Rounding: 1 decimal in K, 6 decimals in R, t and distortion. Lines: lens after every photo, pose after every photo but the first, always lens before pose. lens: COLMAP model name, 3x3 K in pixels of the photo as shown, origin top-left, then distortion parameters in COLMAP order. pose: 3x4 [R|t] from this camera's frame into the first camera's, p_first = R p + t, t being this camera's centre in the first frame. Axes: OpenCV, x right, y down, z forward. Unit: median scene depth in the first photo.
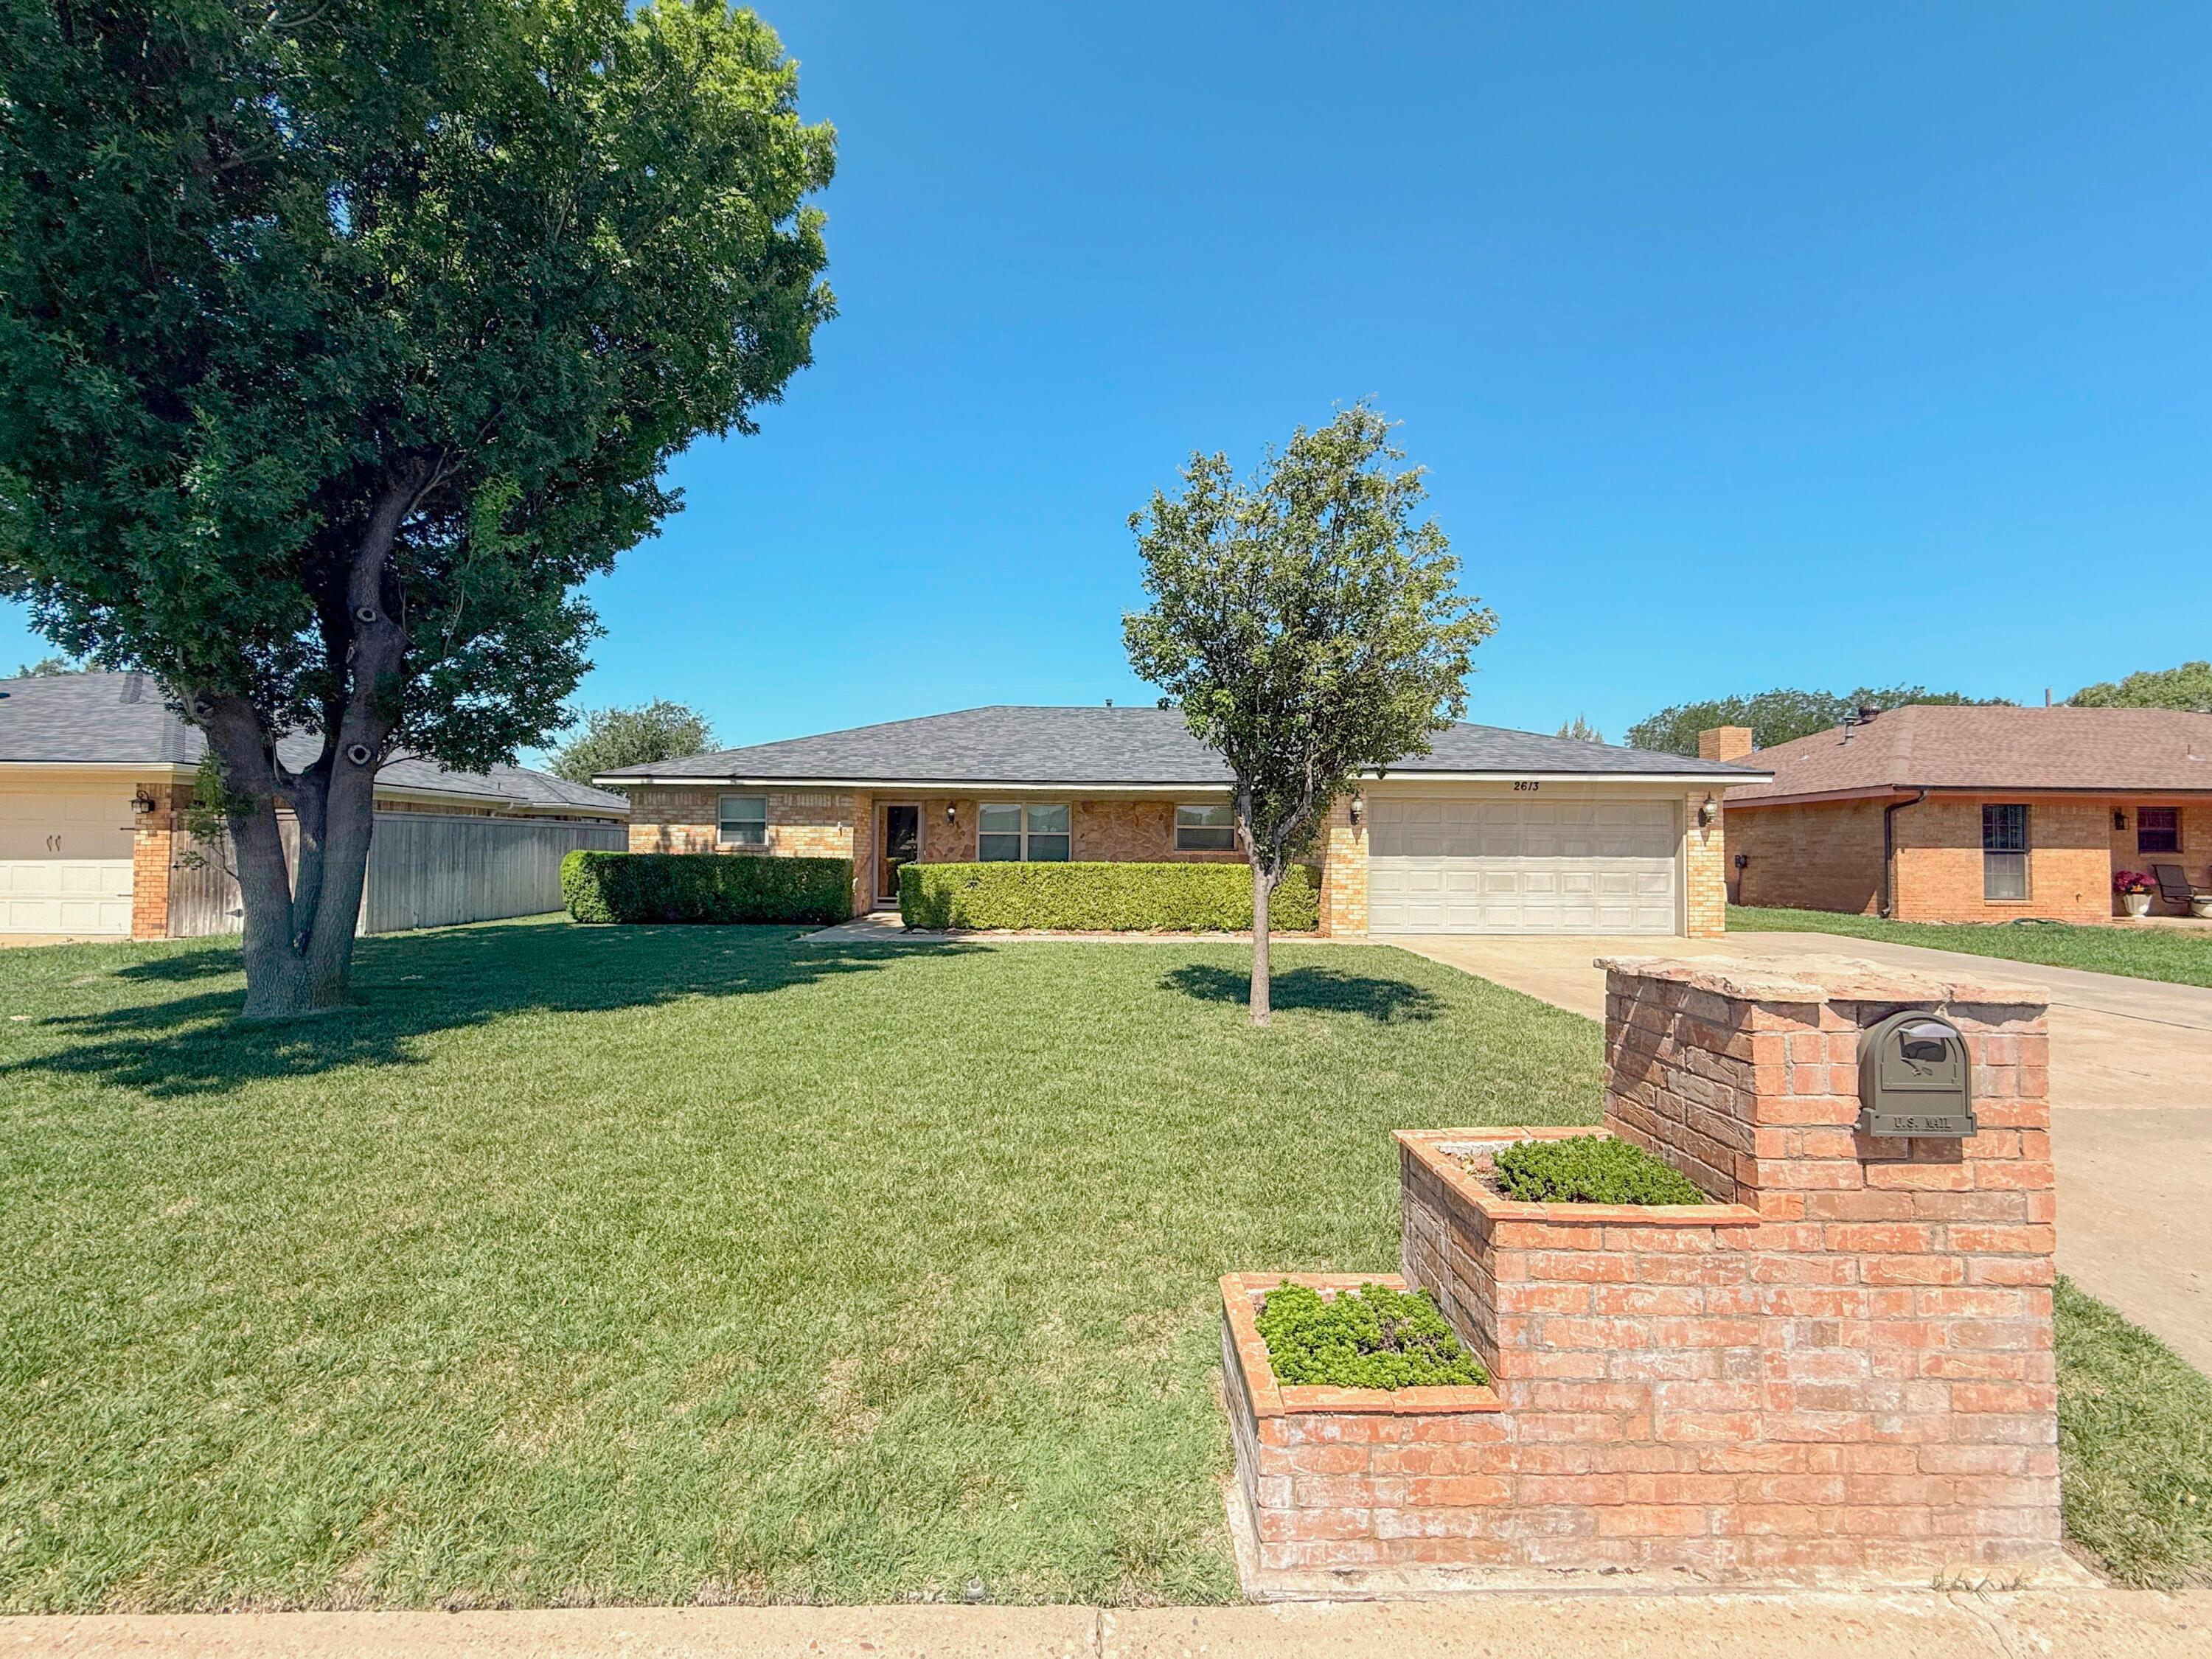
lens RADIAL K [[881.8, 0, 1100.2], [0, 881.8, 830.3], [0, 0, 1]] dist [-0.002964, 0.001205]
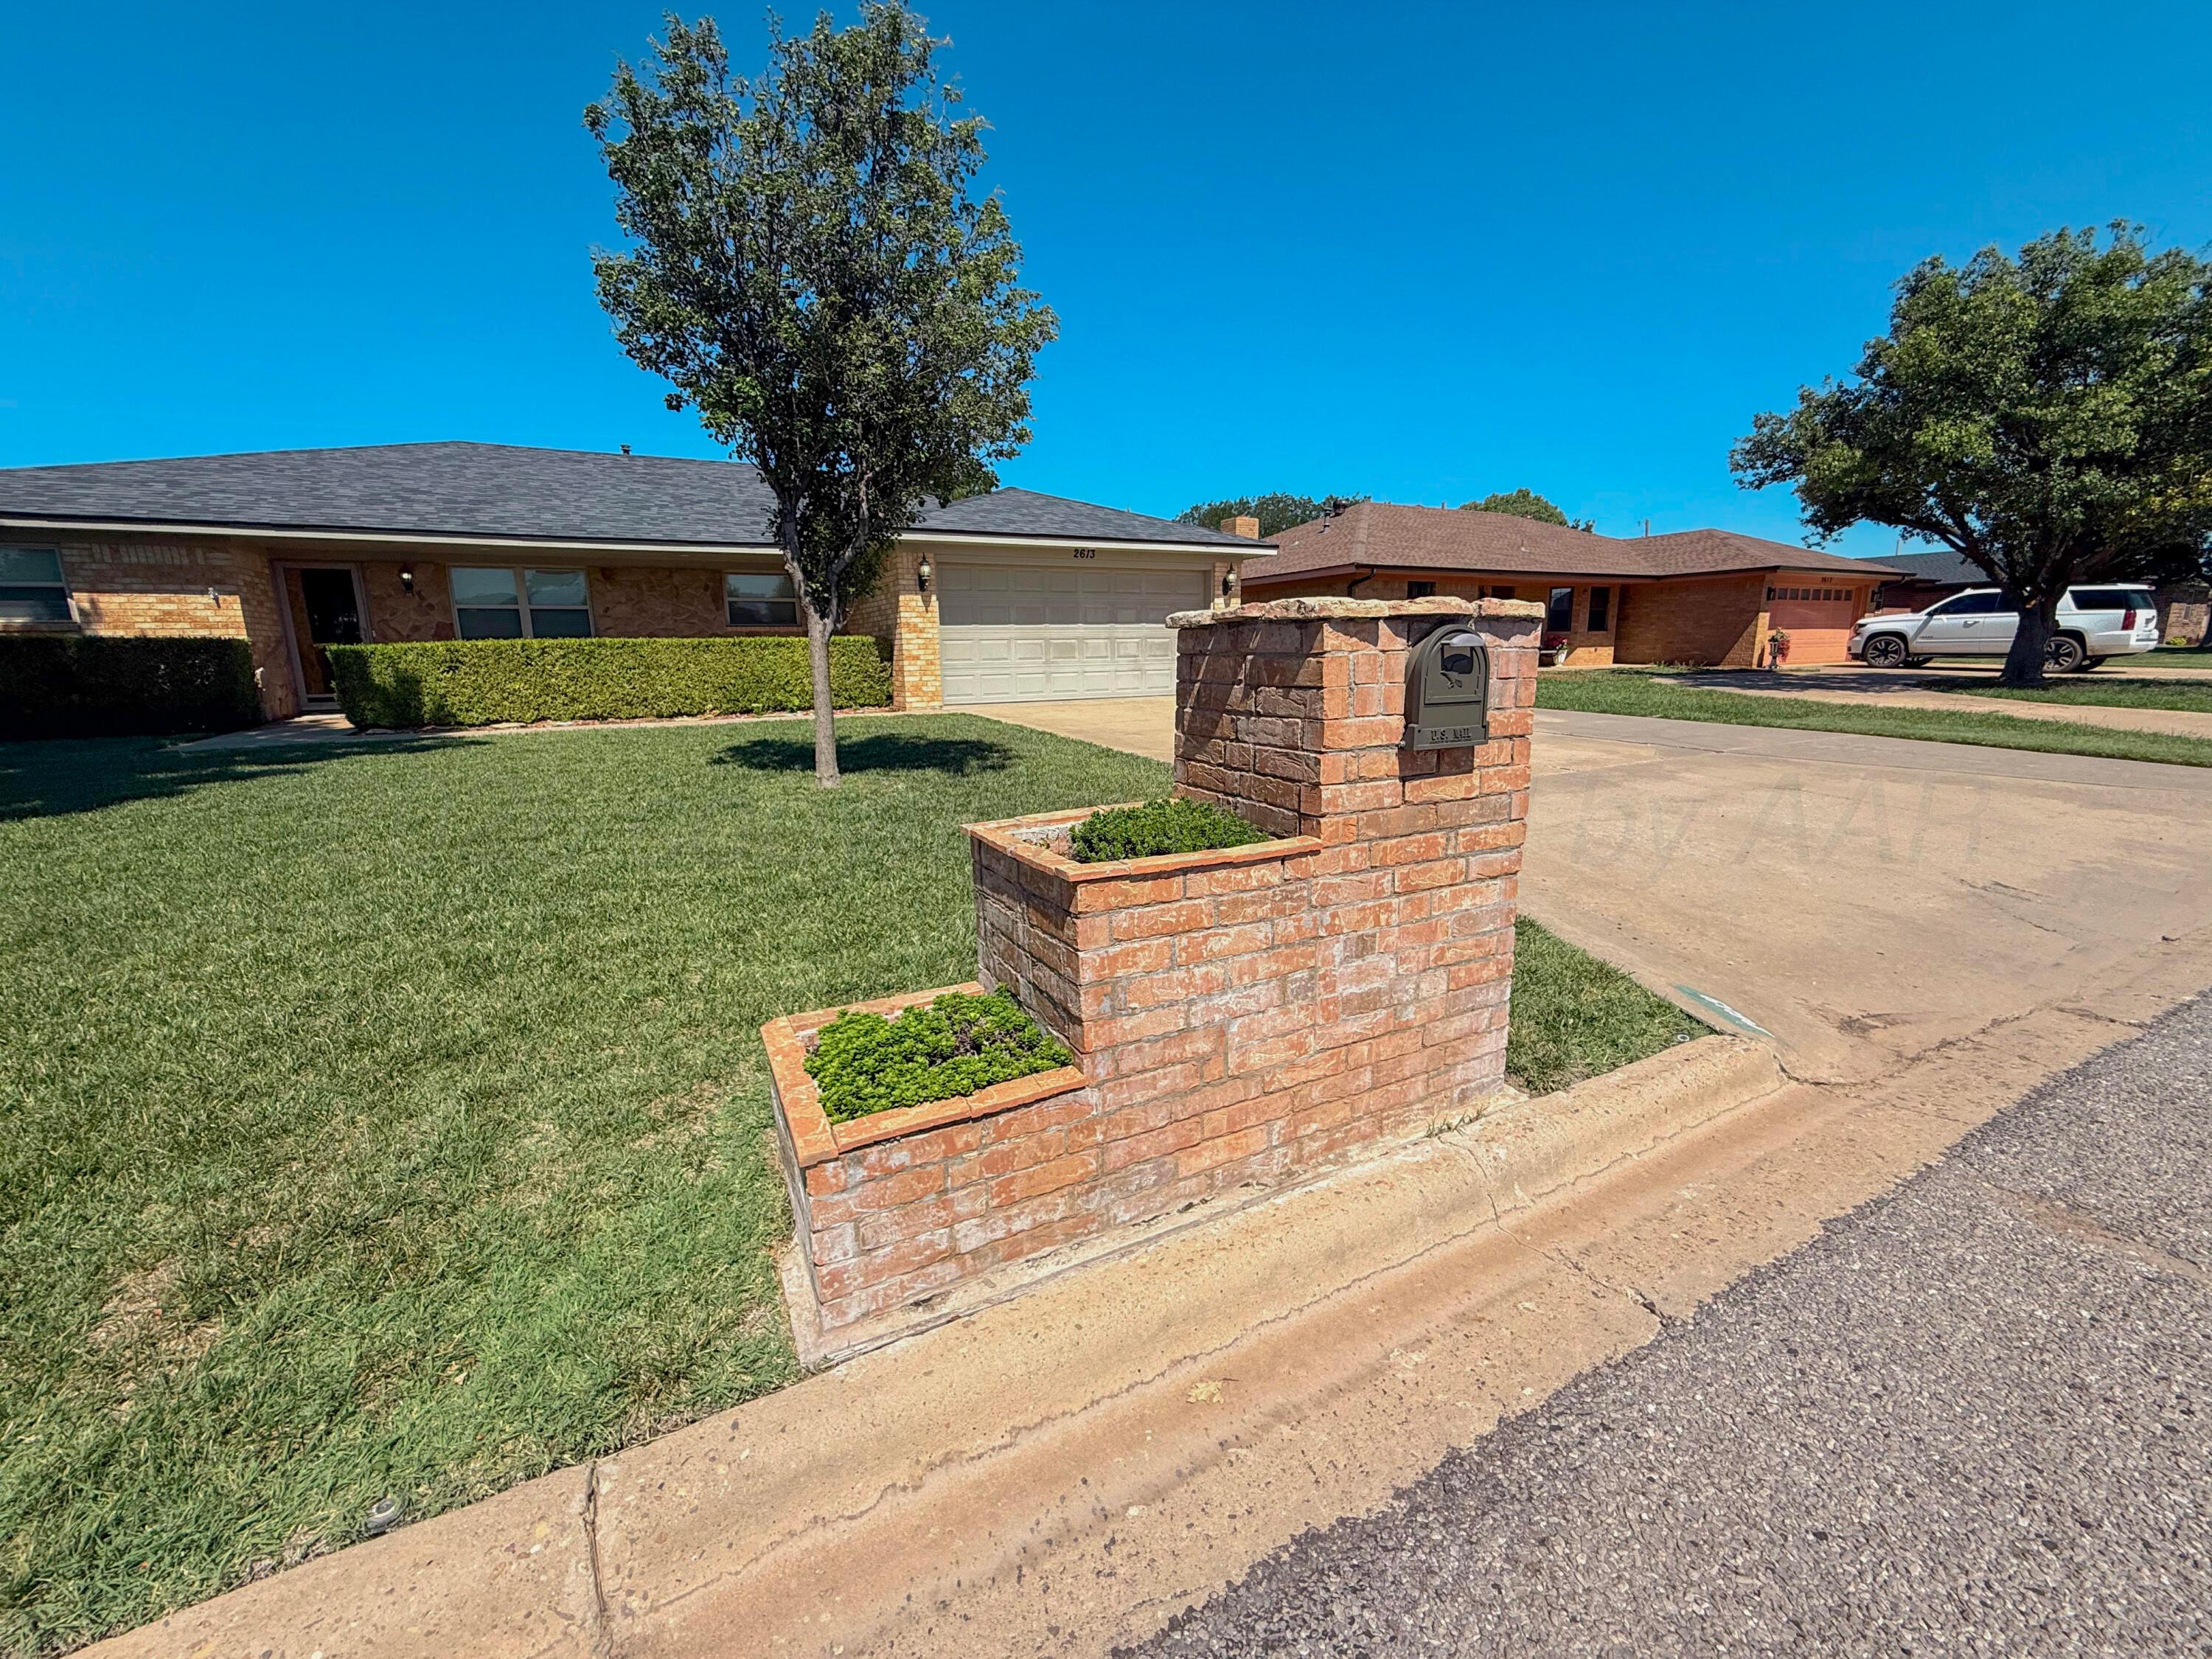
lens RADIAL K [[871.7, 0, 1089.5], [0, 871.7, 826.8], [0, 0, 1]] dist [0.001668, -0.000008]
pose [[0.896716, -0.109953, 0.428732, 0.077158], [0.011411, 0.974073, 0.225946, 0.144991], [-0.442459, -0.197717, 0.874721, 0.197290]]
